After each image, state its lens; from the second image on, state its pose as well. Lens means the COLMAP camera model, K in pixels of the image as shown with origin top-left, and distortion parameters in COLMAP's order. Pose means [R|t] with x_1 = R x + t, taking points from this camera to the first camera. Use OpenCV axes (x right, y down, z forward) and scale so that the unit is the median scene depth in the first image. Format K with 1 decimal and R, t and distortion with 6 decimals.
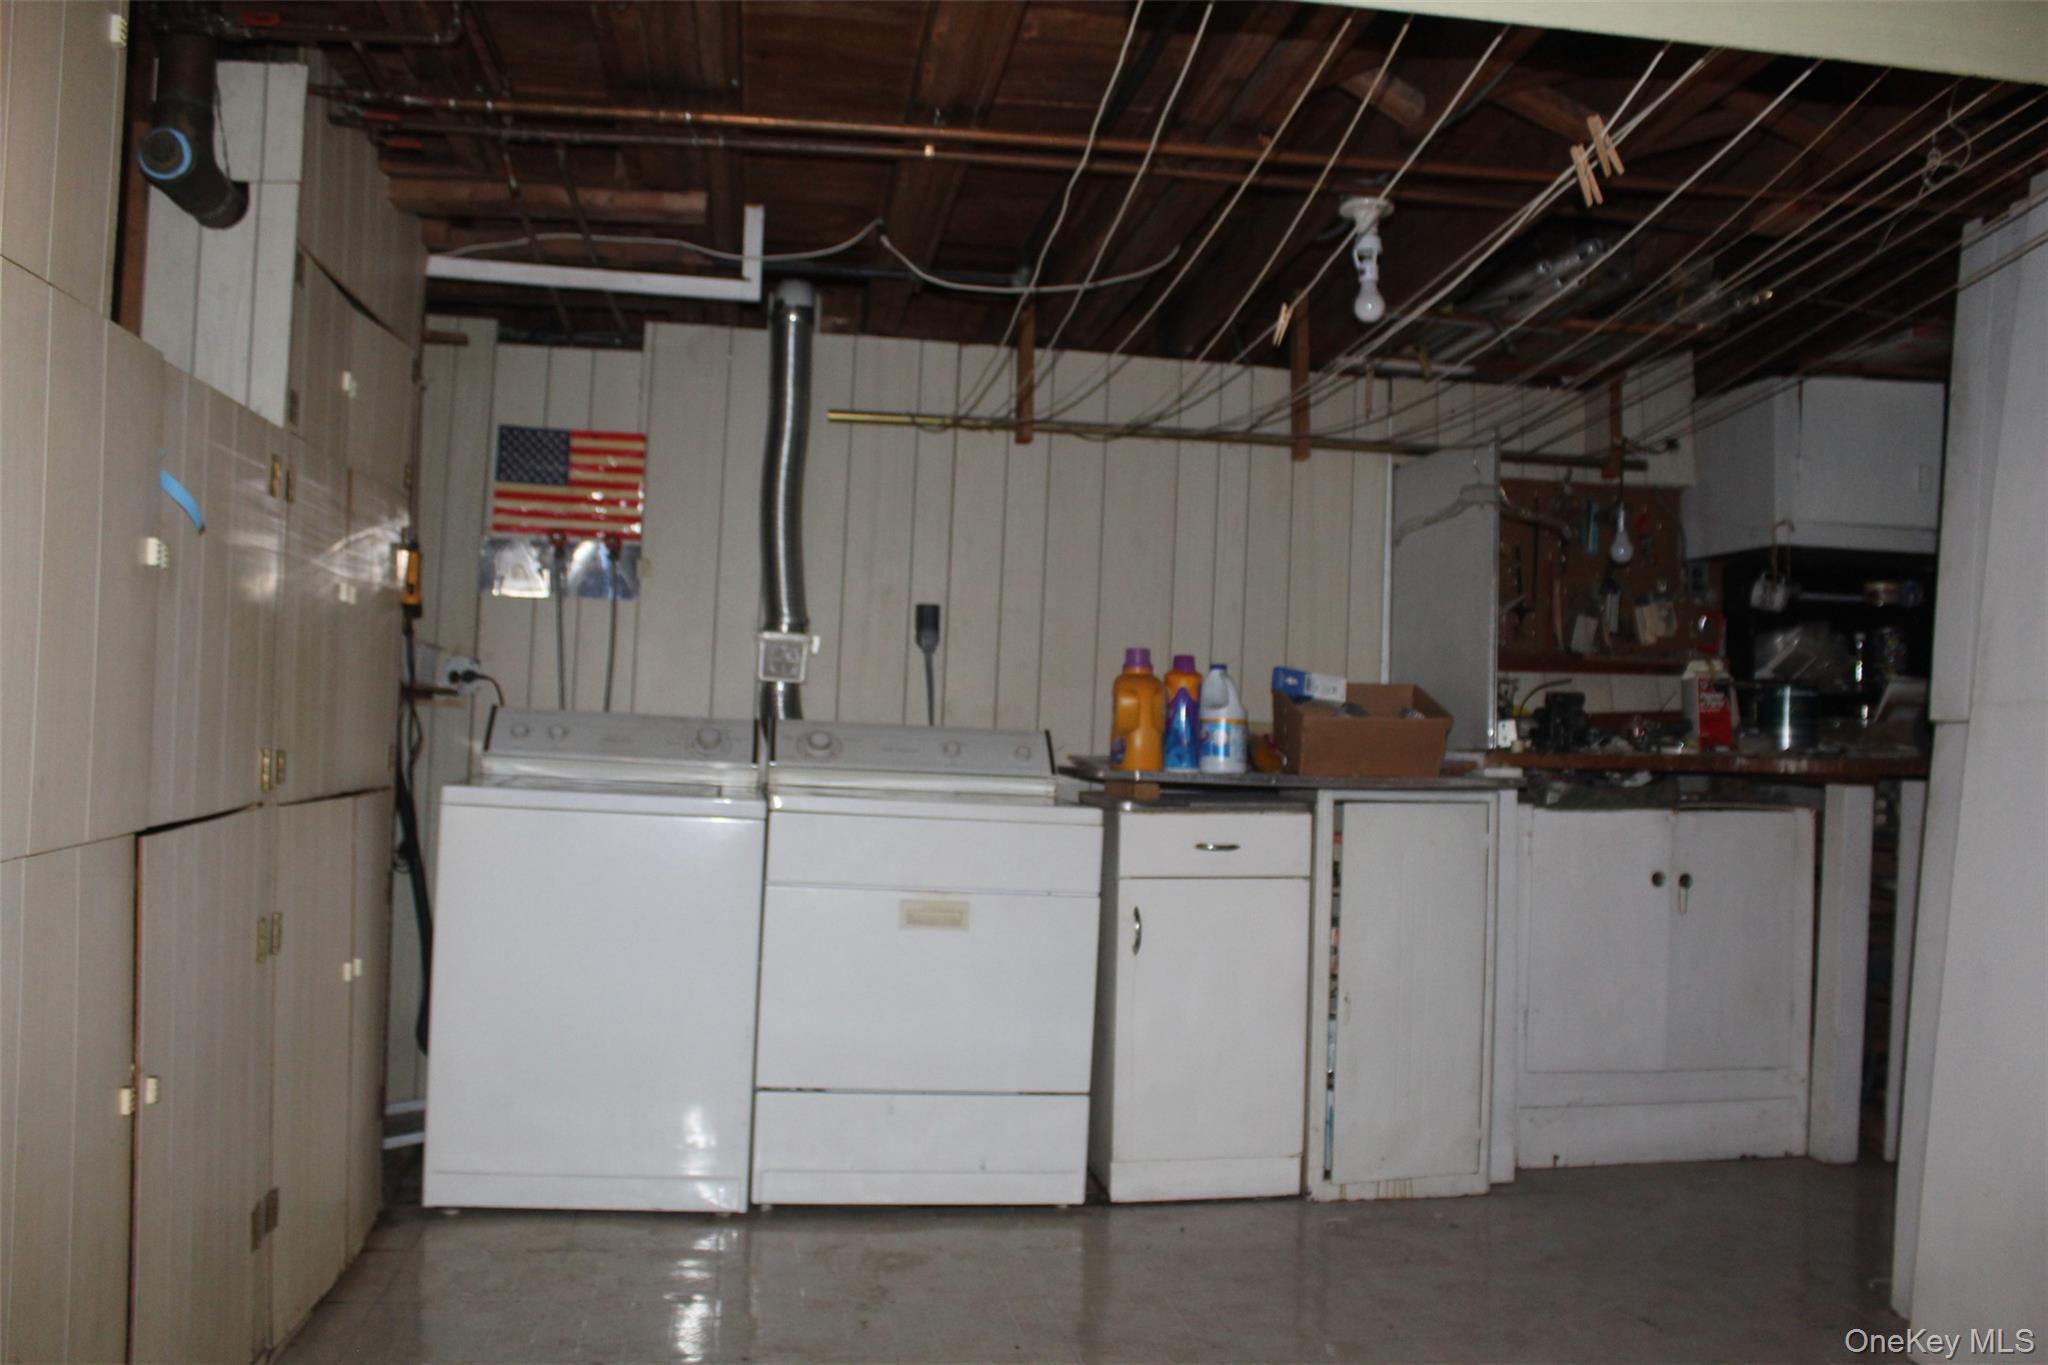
lens RADIAL K [[1707.0, 0, 1034.9], [0, 1707.0, 668.2], [0, 0, 1]] dist [-0.169412, 0.150125]
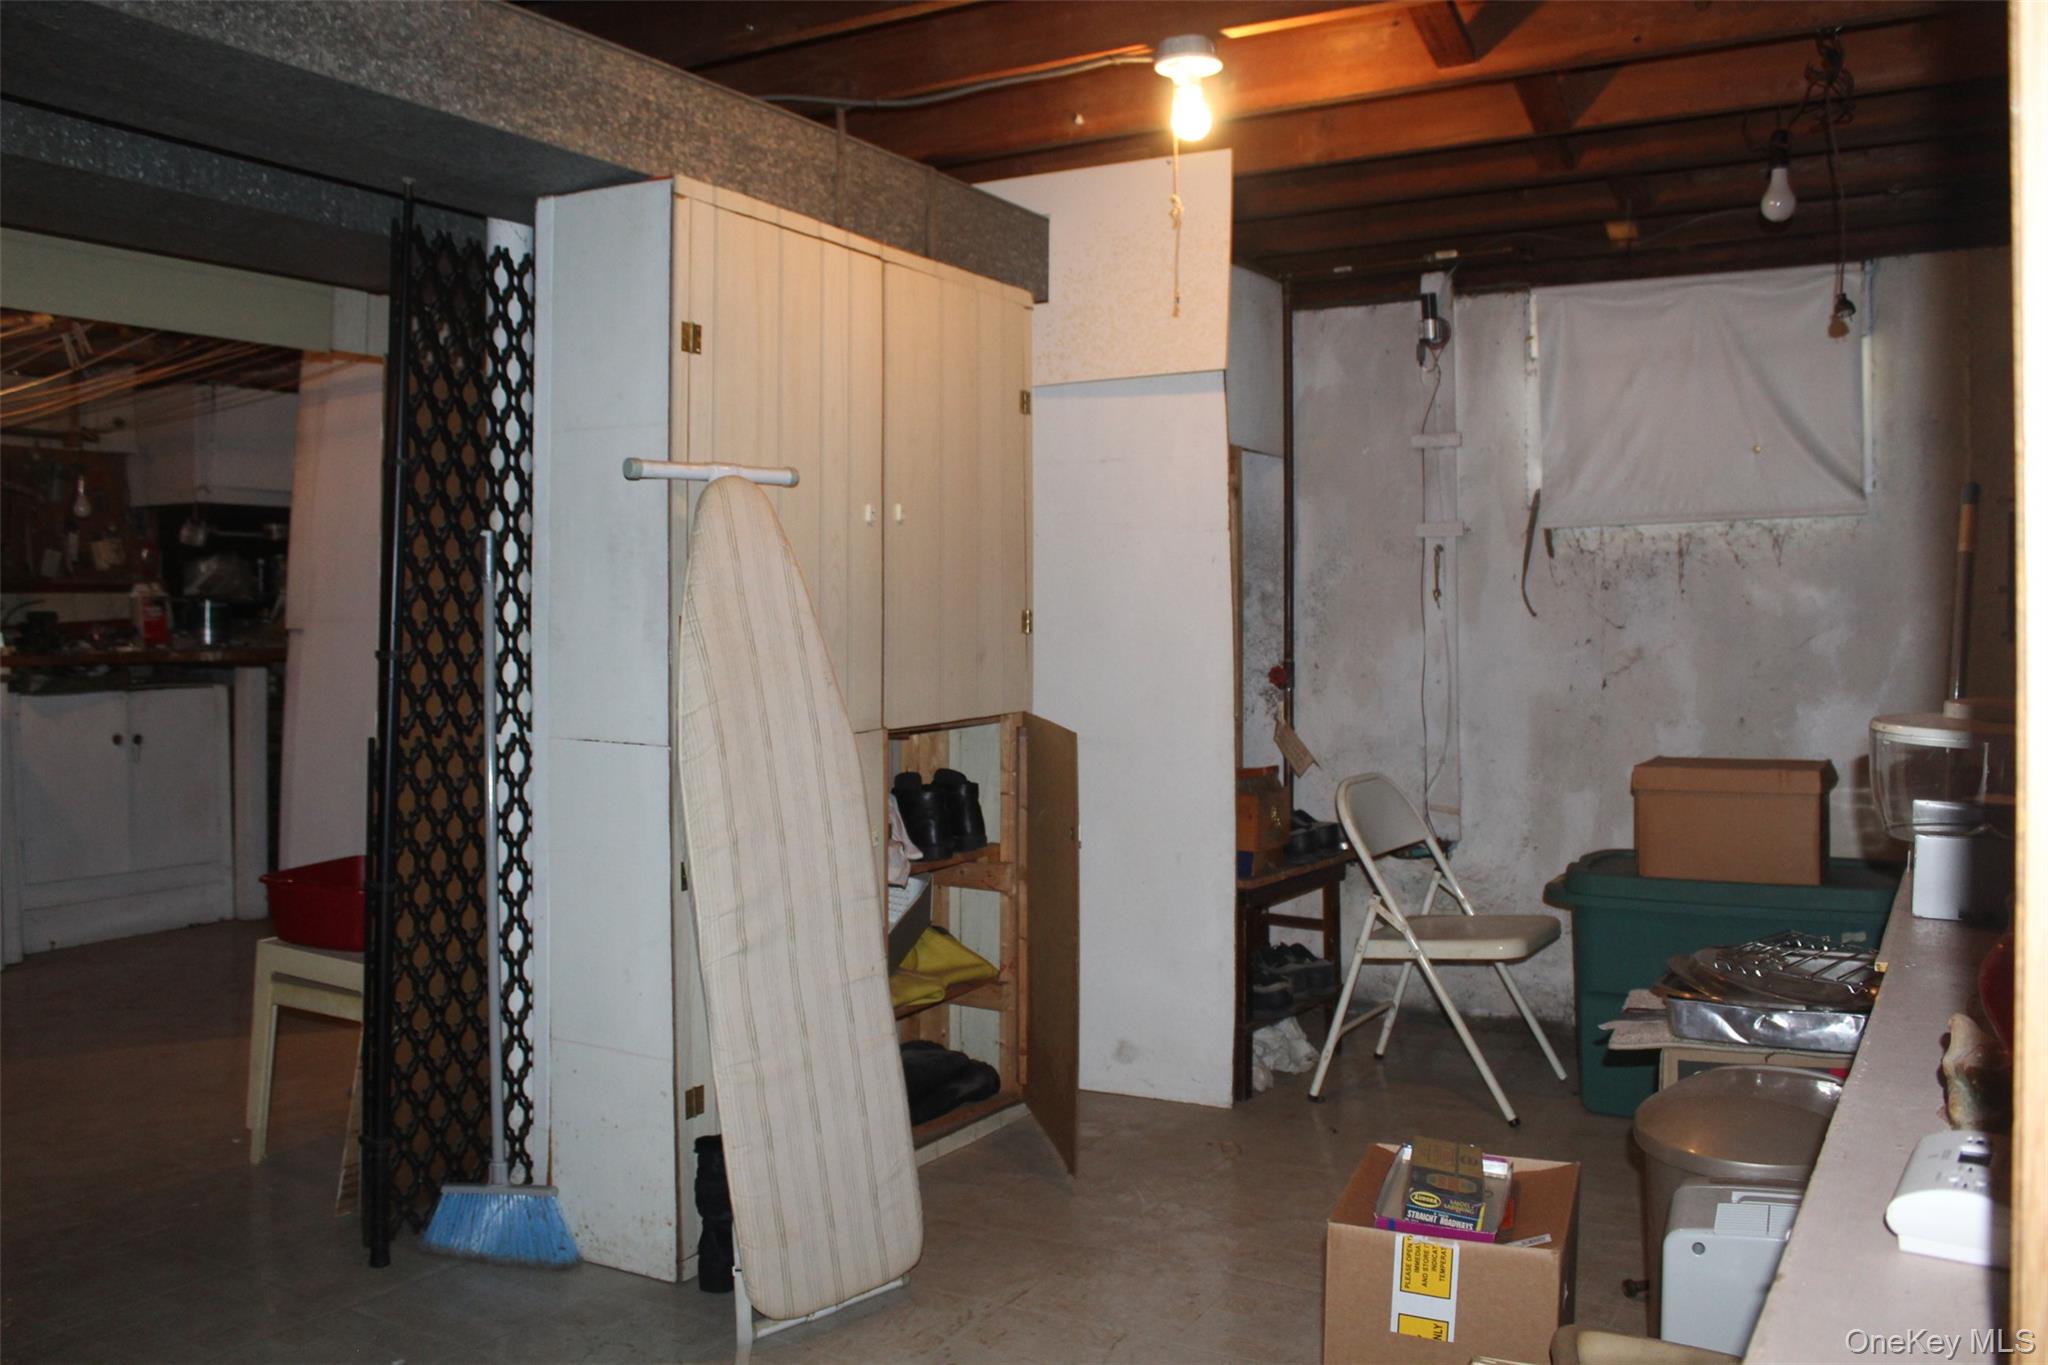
lens RADIAL K [[1707.0, 0, 1034.9], [0, 1707.0, 668.2], [0, 0, 1]] dist [-0.169412, 0.150125]
pose [[0.643623, -0.052275, 0.763556, -0.177463], [-0.004274, 0.997404, 0.071888, -0.036245], [-0.765331, -0.049532, 0.641728, -0.464524]]
